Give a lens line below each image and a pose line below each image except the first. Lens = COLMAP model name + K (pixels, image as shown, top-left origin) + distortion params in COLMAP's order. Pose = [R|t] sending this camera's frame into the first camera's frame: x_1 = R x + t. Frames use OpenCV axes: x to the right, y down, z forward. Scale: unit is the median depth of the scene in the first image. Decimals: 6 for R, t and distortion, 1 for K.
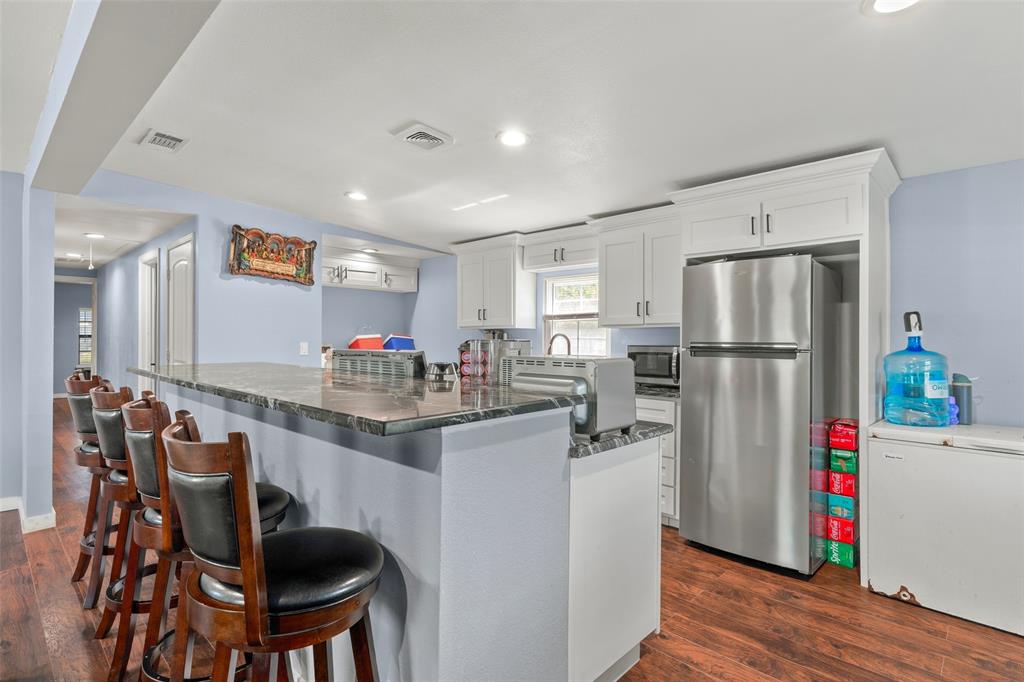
lens RADIAL K [[500.6, 0, 512.1], [0, 500.6, 346.2], [0, 0, 1]] dist [-0.014721, 0.000493]
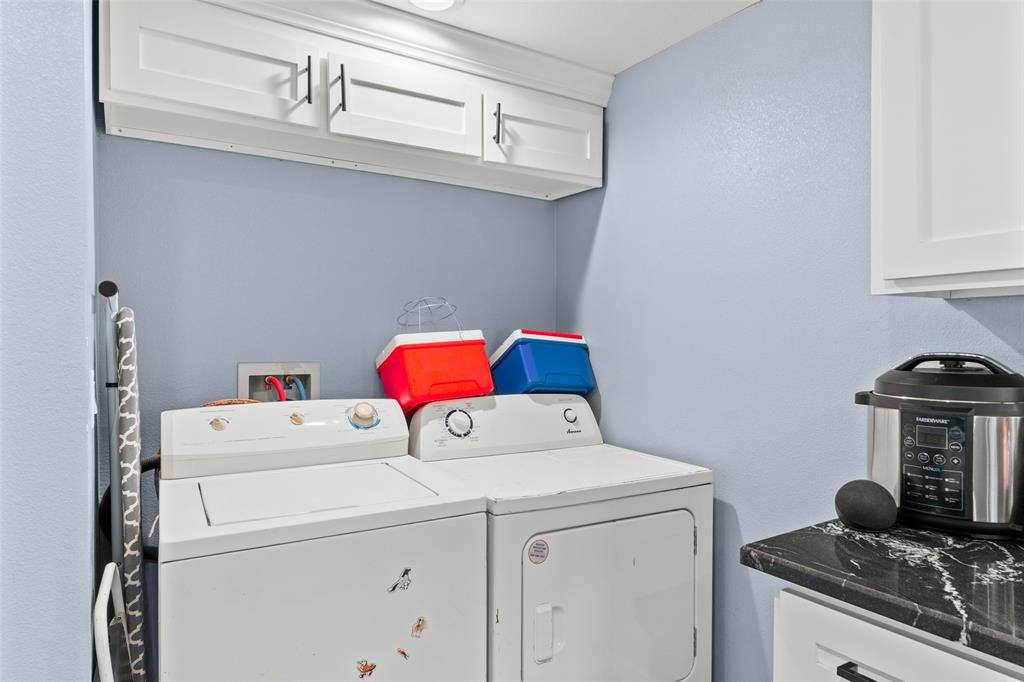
lens RADIAL K [[622.2, 0, 512.5], [0, 622.2, 341.1], [0, 0, 1]] dist [0.000004, -0.000893]
pose [[0.970751, -0.005654, -0.240023, -0.336506], [0.003023, 0.999931, -0.011328, -0.028079], [0.240070, 0.010271, 0.970701, 1.383537]]
